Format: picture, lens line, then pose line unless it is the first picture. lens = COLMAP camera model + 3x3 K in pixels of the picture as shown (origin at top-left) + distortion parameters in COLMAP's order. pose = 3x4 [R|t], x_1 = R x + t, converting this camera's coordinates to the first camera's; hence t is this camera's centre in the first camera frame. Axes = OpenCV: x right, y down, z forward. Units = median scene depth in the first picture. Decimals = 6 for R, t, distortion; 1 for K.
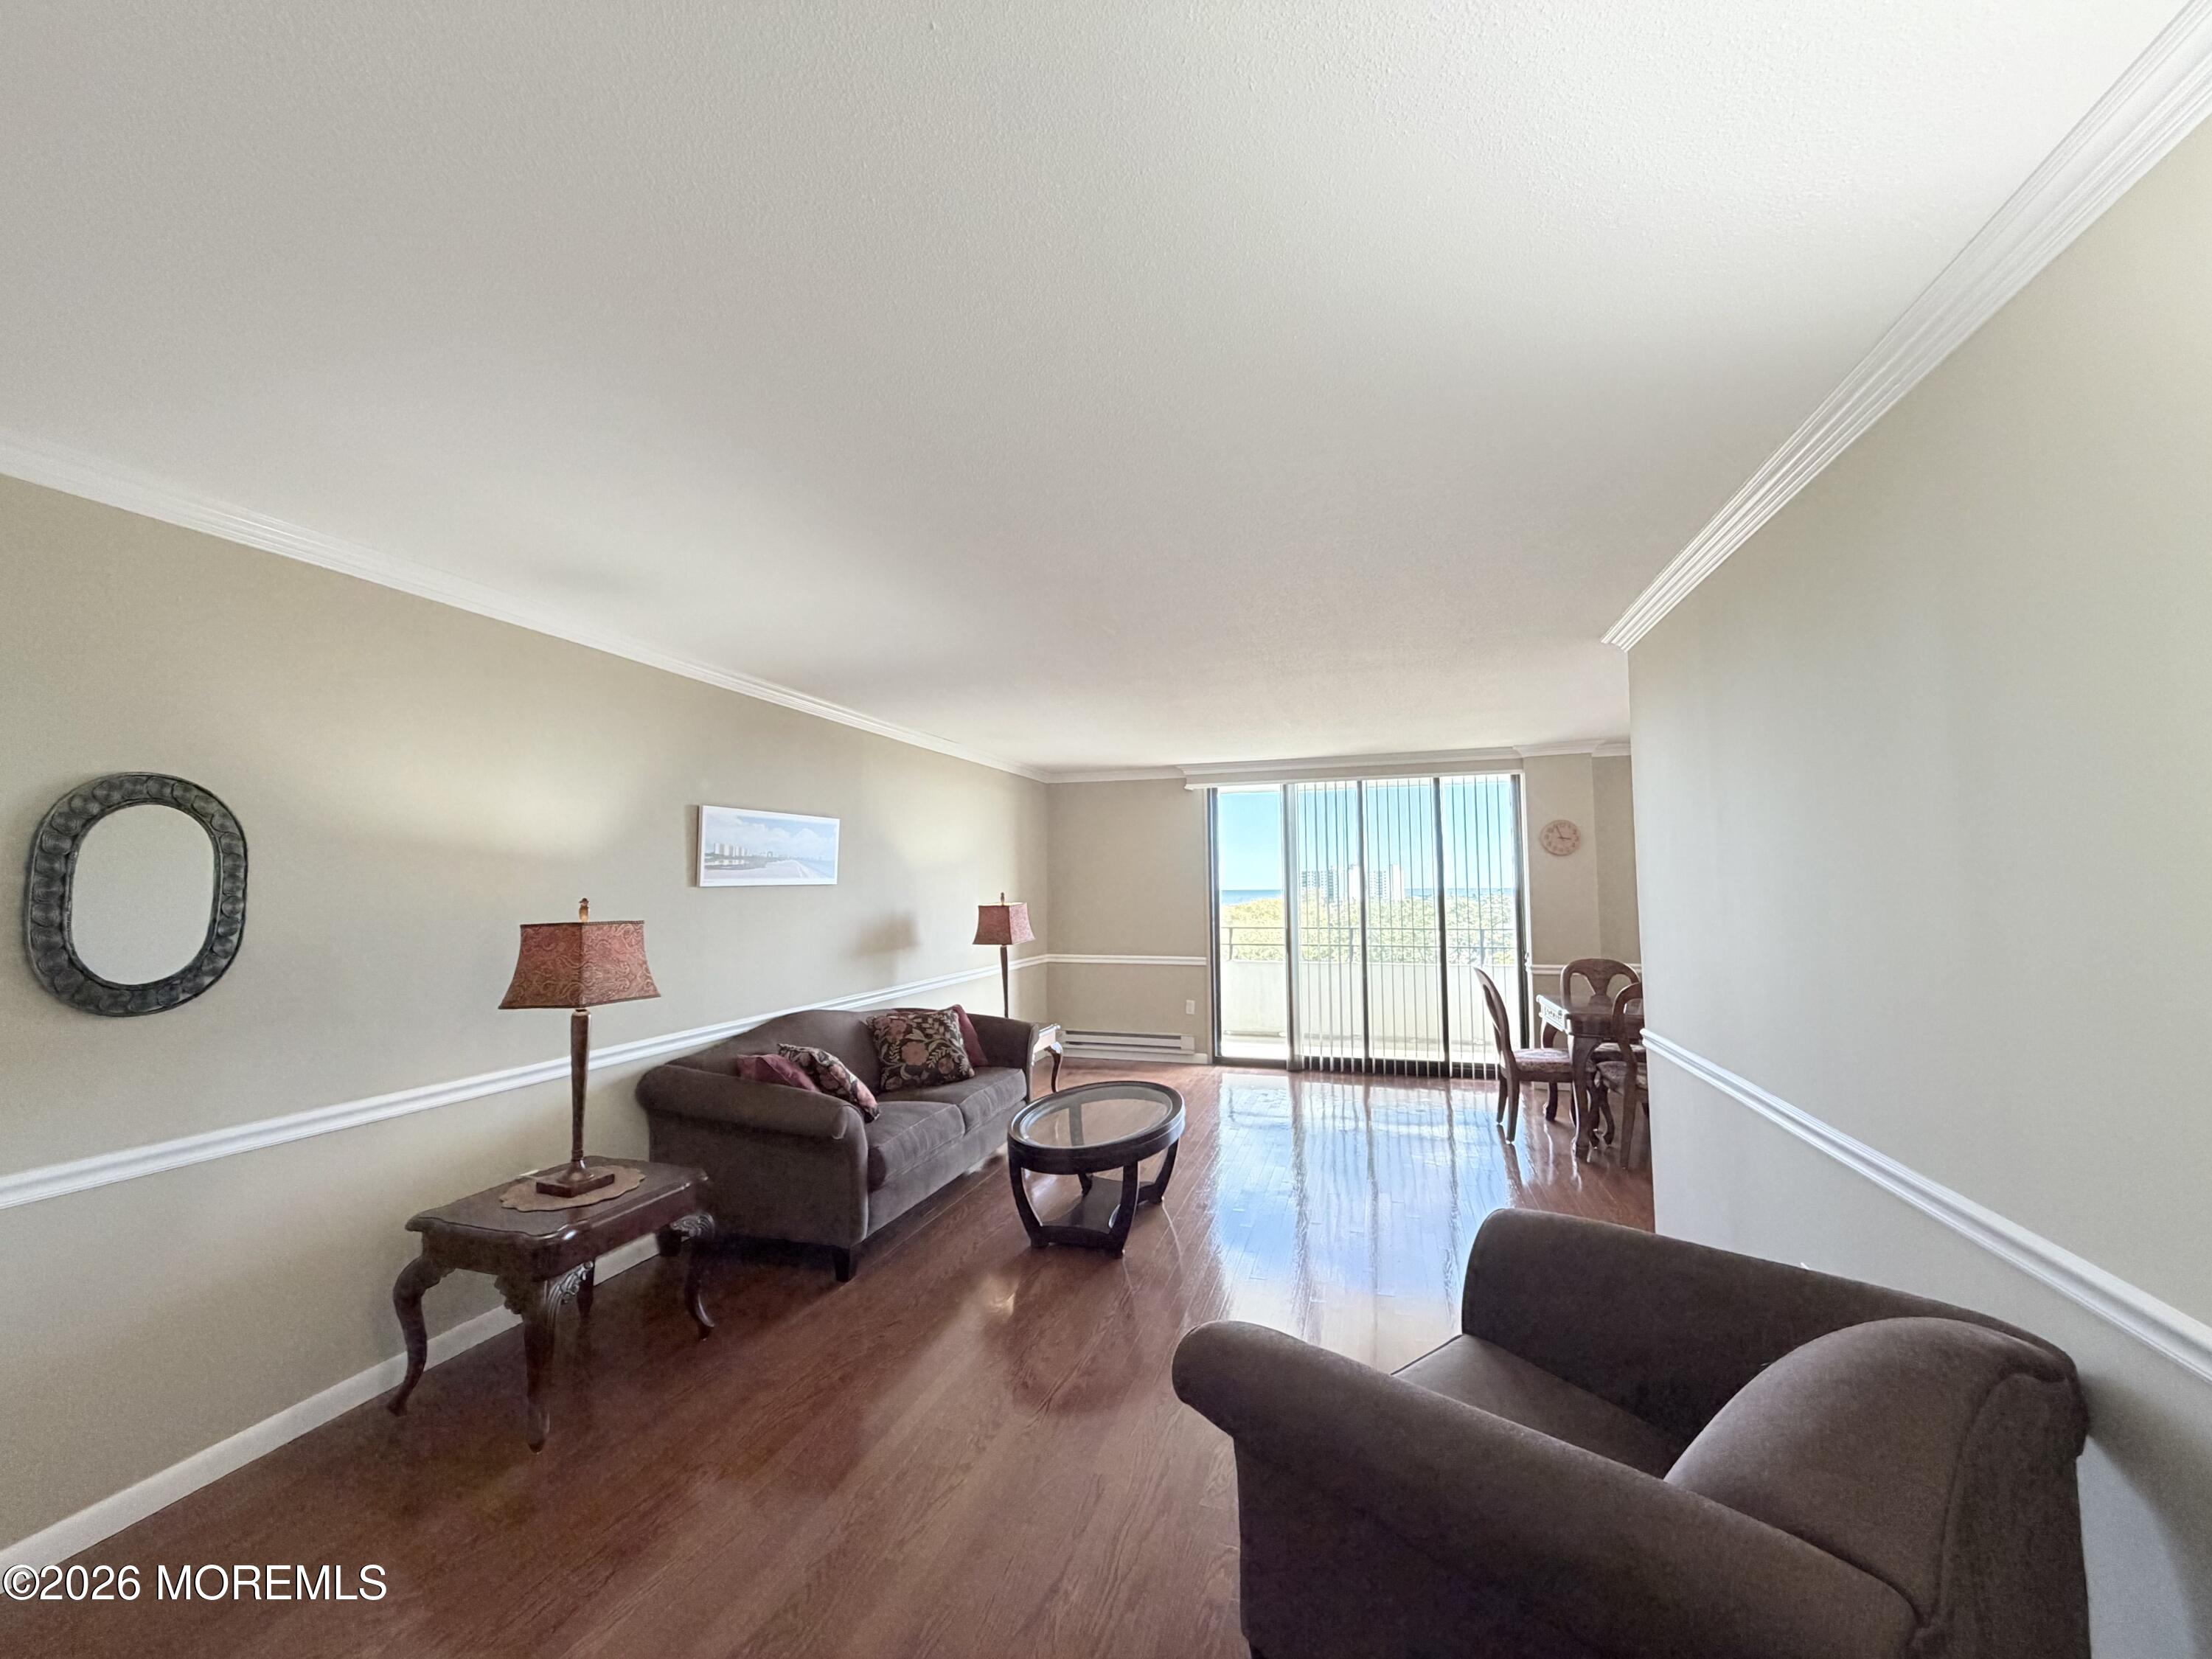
lens RADIAL K [[876.2, 0, 1106.0], [0, 876.2, 829.5], [0, 0, 1]] dist [-0.000142, 0.000015]
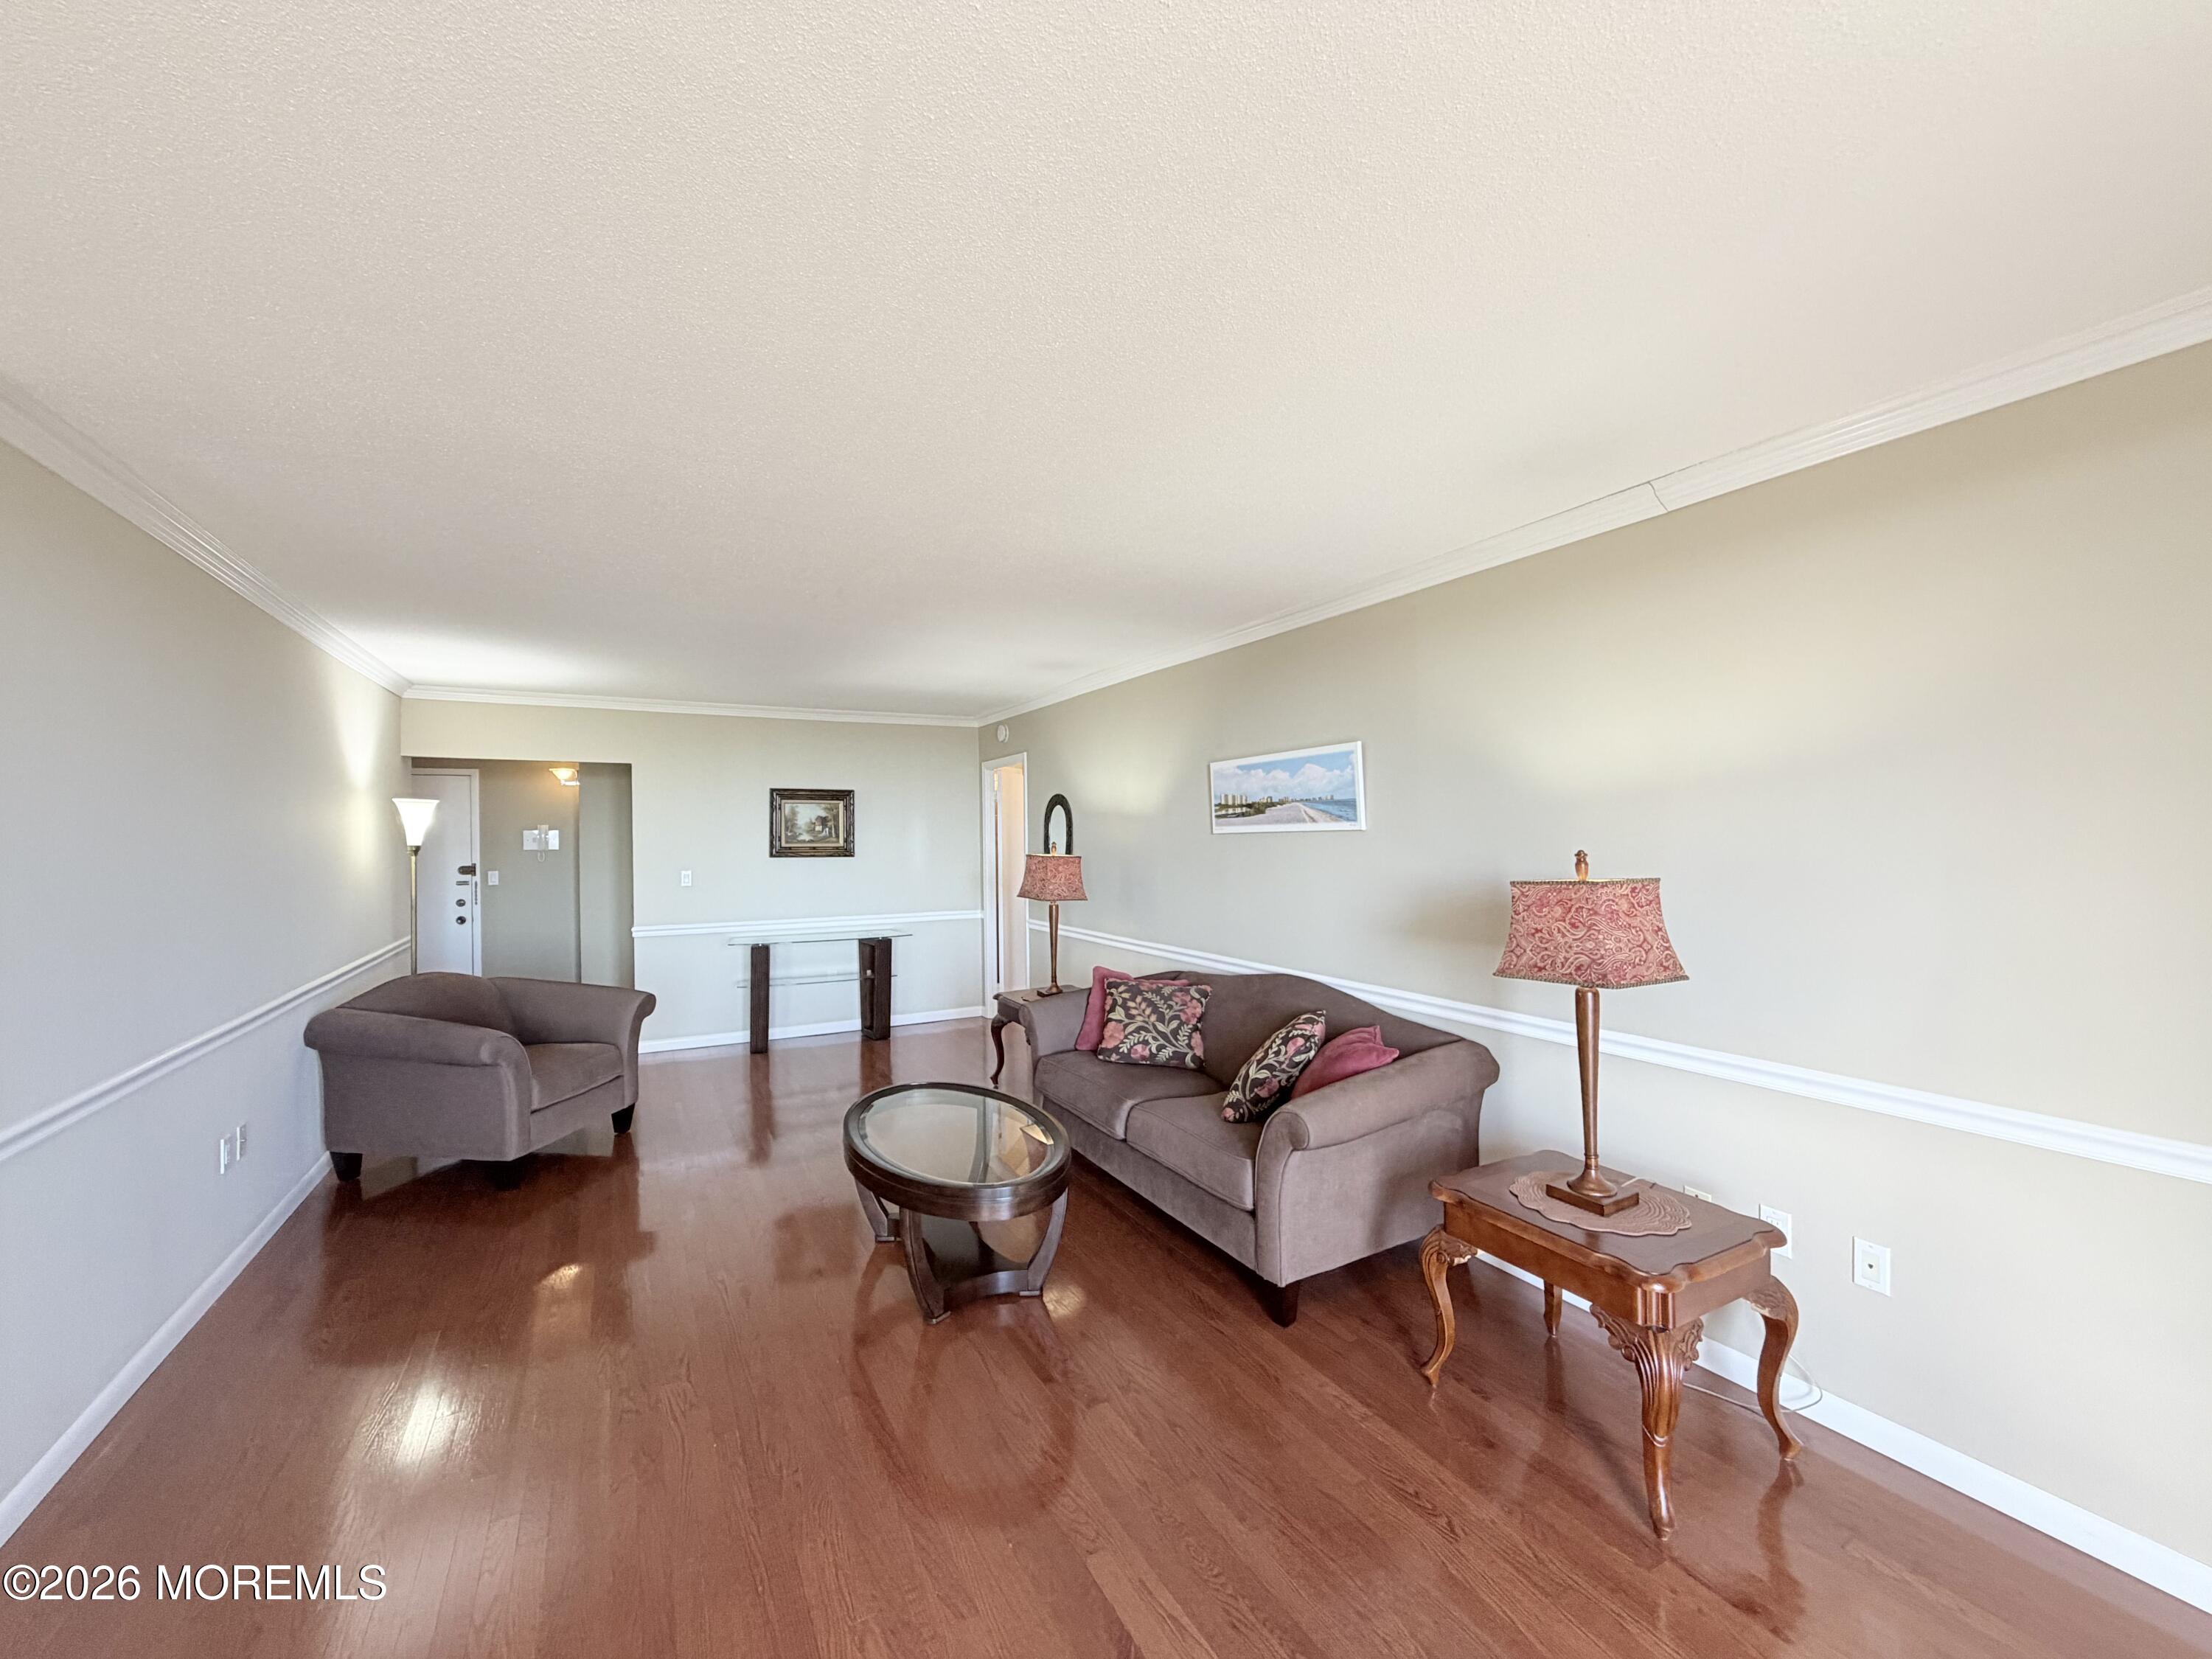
lens RADIAL K [[876.2, 0, 1106.0], [0, 876.2, 829.5], [0, 0, 1]] dist [-0.000142, 0.000015]
pose [[-0.691084, 0.015837, -0.722601, 0.389883], [0.066271, 0.996937, -0.041531, 0.081273], [0.719730, -0.076589, -0.690017, 1.398504]]
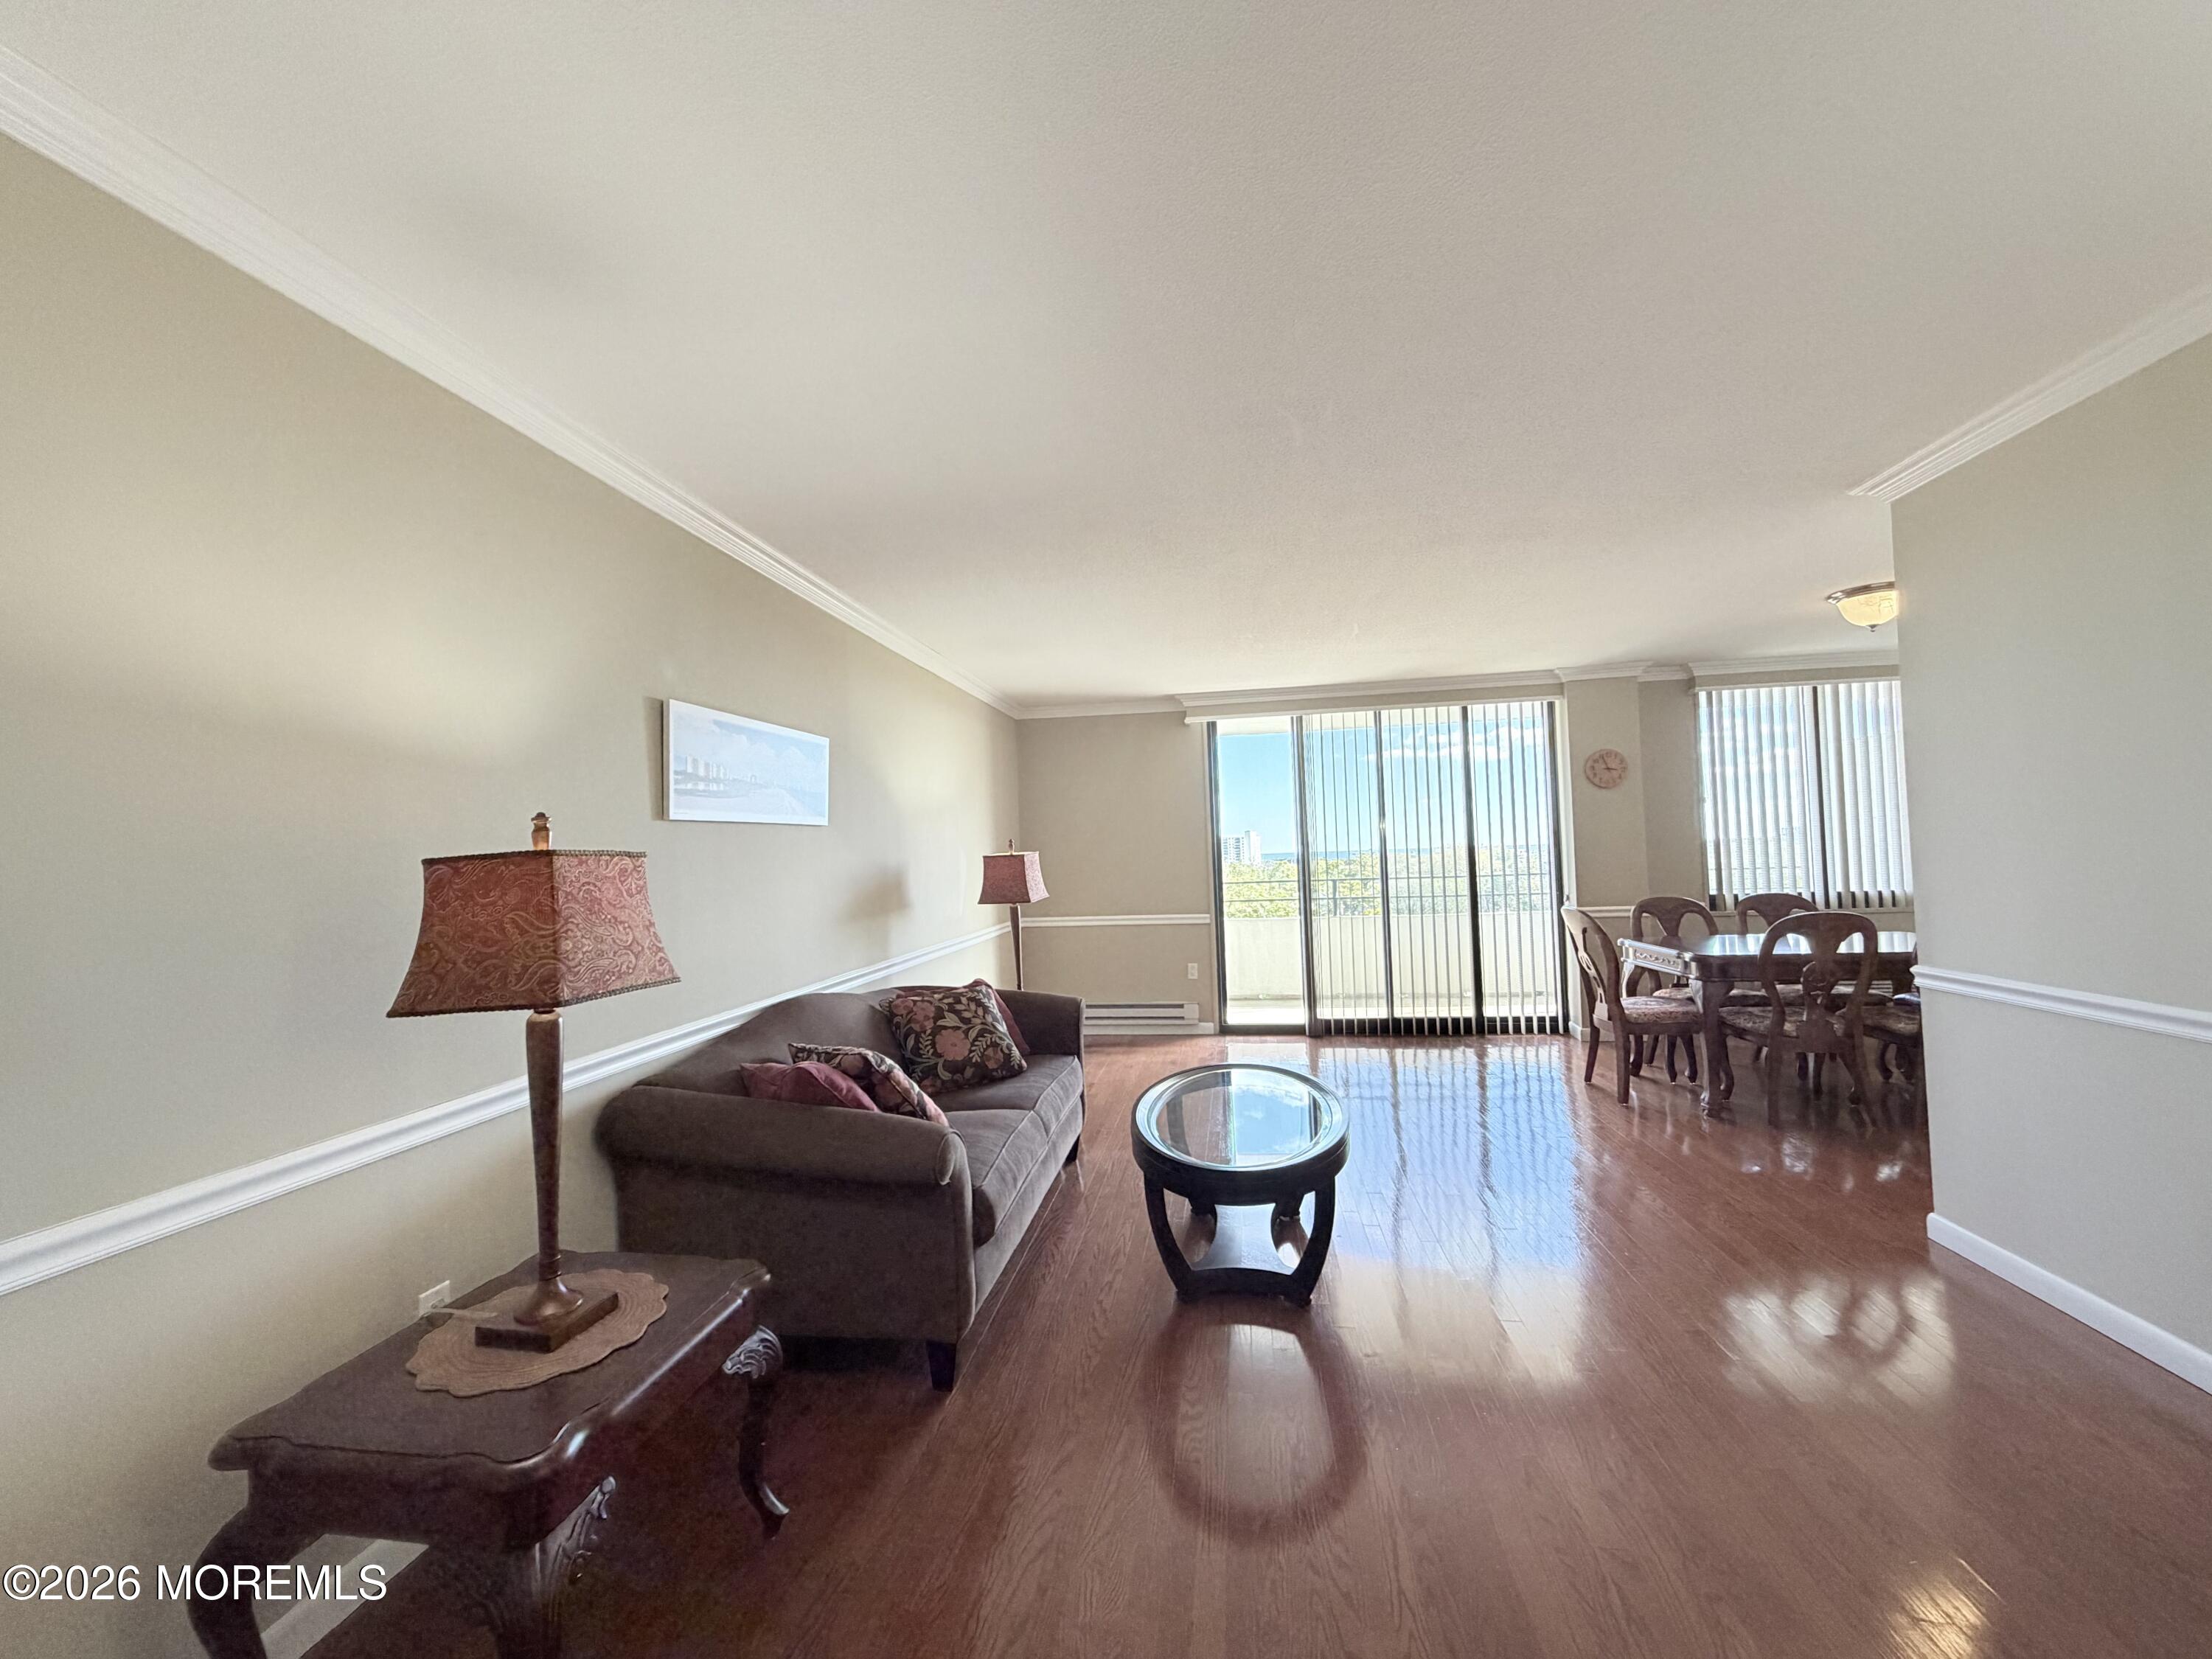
lens RADIAL K [[876.2, 0, 1106.0], [0, 876.2, 829.5], [0, 0, 1]] dist [-0.000142, 0.000015]
pose [[0.987949, -0.020603, 0.153400, -0.193947], [0.015472, 0.999283, 0.034569, 0.045215], [-0.154003, -0.031779, 0.987559, 0.234021]]
